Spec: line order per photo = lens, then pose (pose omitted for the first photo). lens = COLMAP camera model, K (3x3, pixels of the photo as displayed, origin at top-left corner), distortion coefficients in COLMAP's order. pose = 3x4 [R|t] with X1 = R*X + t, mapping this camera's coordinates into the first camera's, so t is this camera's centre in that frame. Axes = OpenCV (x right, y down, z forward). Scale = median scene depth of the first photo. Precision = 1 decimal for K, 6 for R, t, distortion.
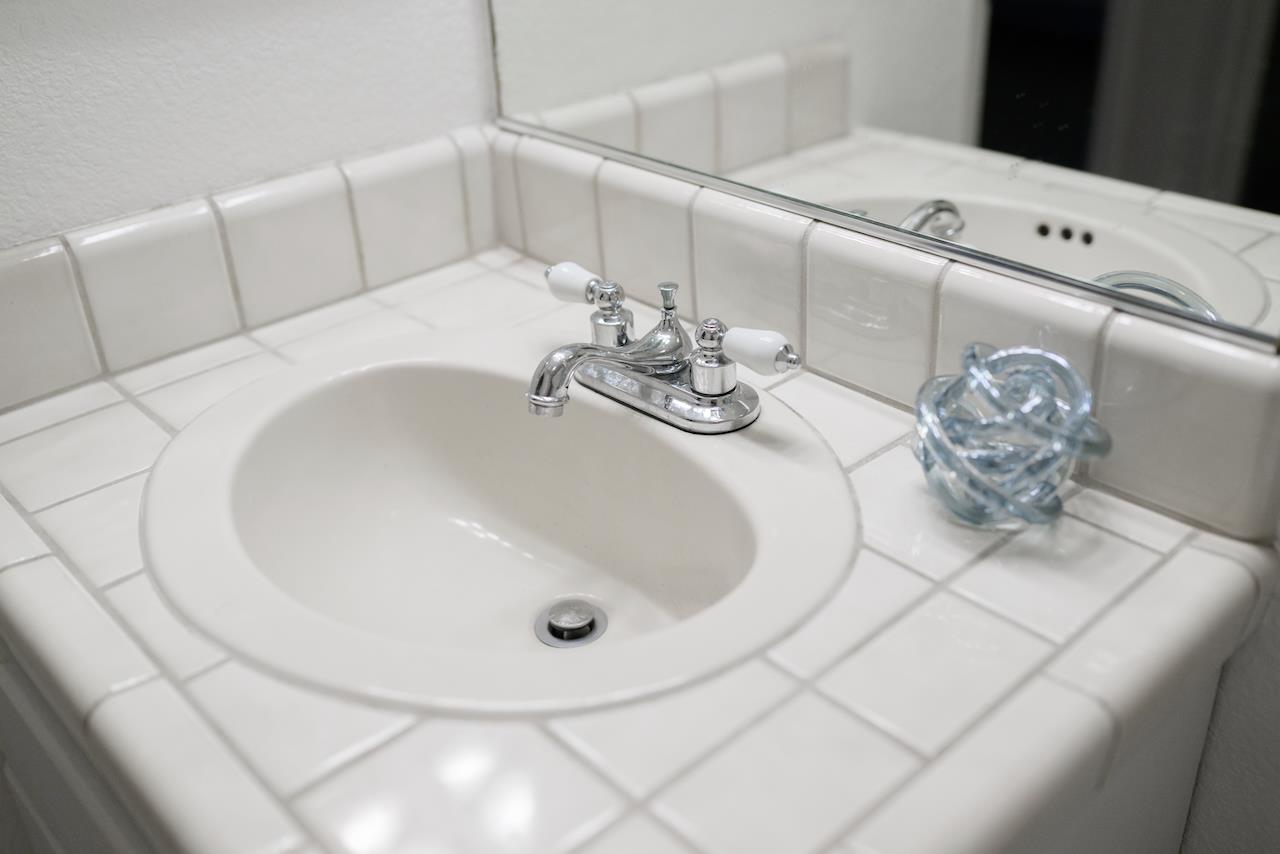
lens RADIAL K [[1220.8, 0, 640.0], [0, 1220.8, 427.0], [0, 0, 1]] dist [0.000332, 0.008746]
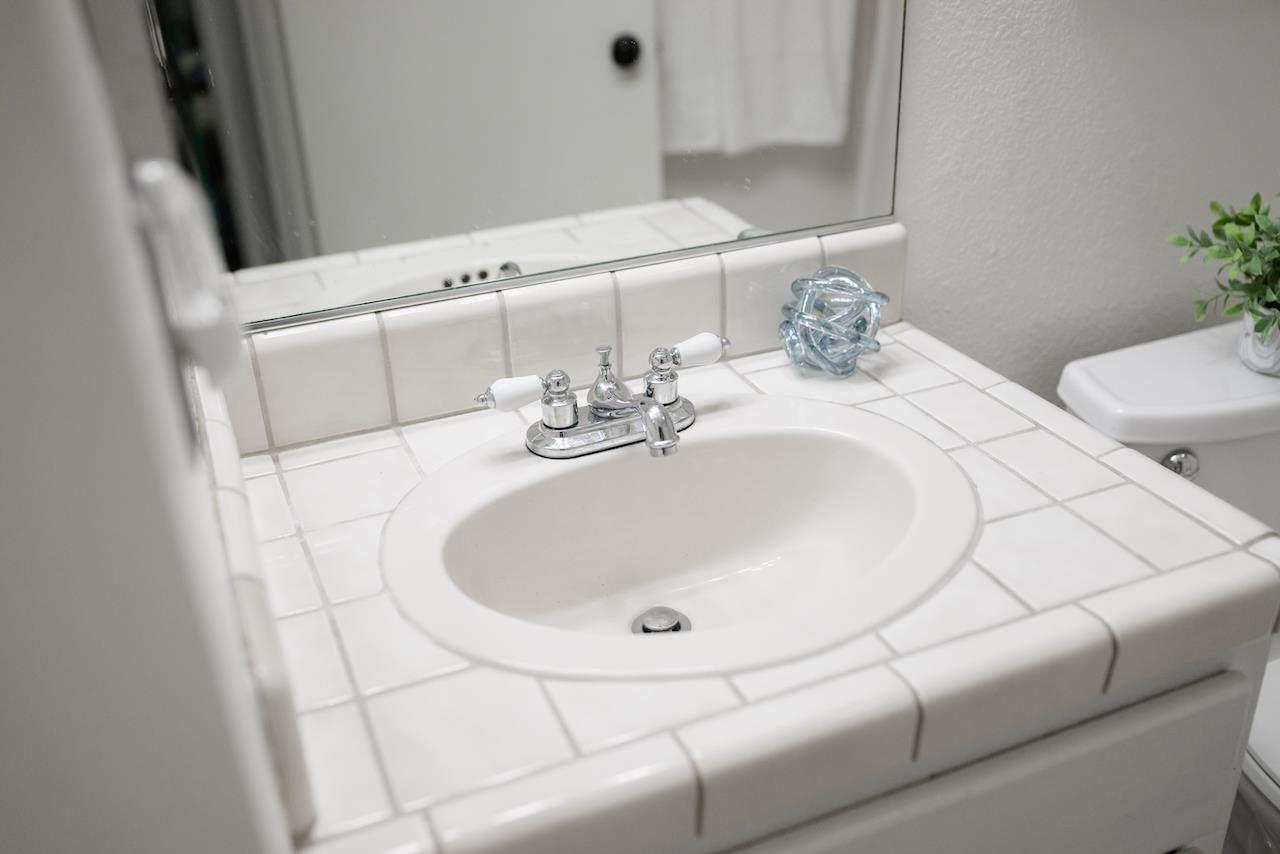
lens RADIAL K [[1220.8, 0, 640.0], [0, 1220.8, 427.0], [0, 0, 1]] dist [0.000332, 0.008746]
pose [[0.333893, -0.407269, 0.850087, -1.090734], [0.482061, 0.848764, 0.217293, -0.306797], [-0.810020, 0.337241, 0.479725, 0.375294]]
